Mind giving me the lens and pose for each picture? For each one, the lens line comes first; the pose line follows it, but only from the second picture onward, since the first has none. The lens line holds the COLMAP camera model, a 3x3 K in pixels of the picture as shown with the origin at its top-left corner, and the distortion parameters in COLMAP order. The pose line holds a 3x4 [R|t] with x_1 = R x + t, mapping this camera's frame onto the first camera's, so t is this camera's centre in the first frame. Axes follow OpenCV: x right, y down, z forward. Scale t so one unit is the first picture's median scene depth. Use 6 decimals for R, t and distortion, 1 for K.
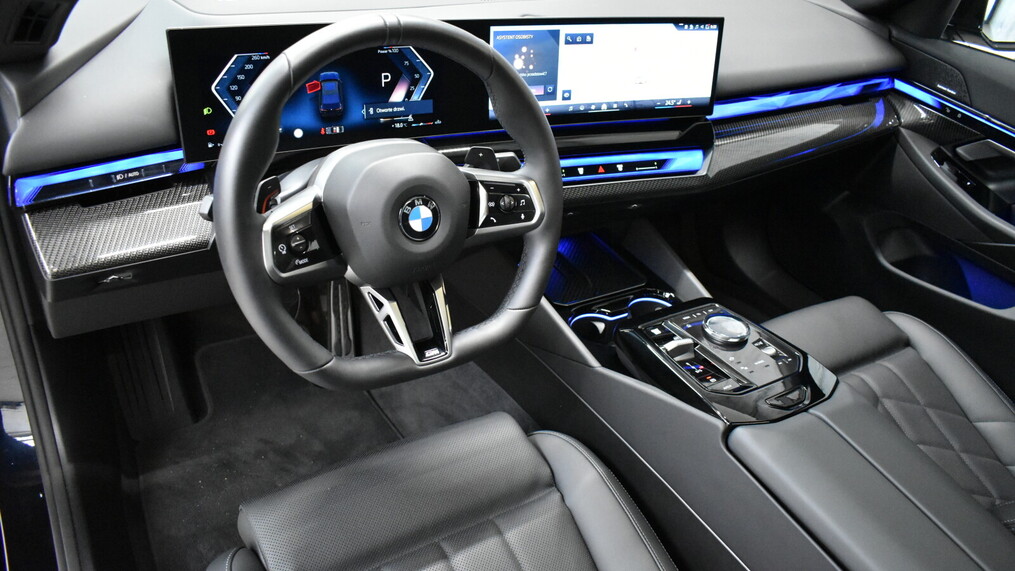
lens RADIAL K [[772.3, 0, 506.4], [0, 772.3, 287.7], [0, 0, 1]] dist [-0.001632, 0.000239]
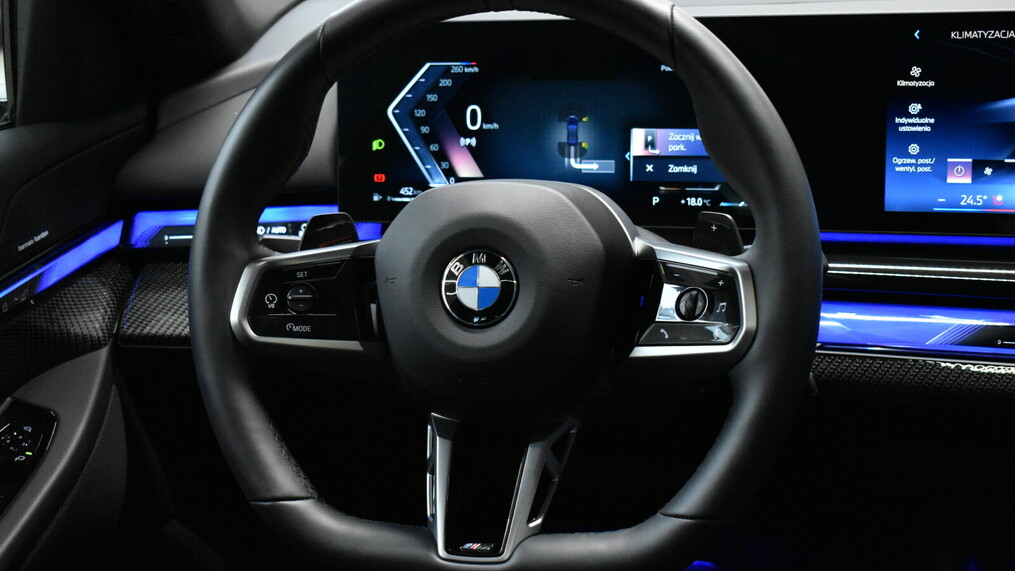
lens RADIAL K [[1724.2, 0, 507.8], [0, 1724.2, 284.4], [0, 0, 1]] dist [0.046782, 0.000000]
pose [[0.658491, 0.041173, -0.751461, 0.785729], [-0.293251, 0.933619, -0.205817, 0.149794], [0.693104, 0.355895, 0.626853, 0.200505]]
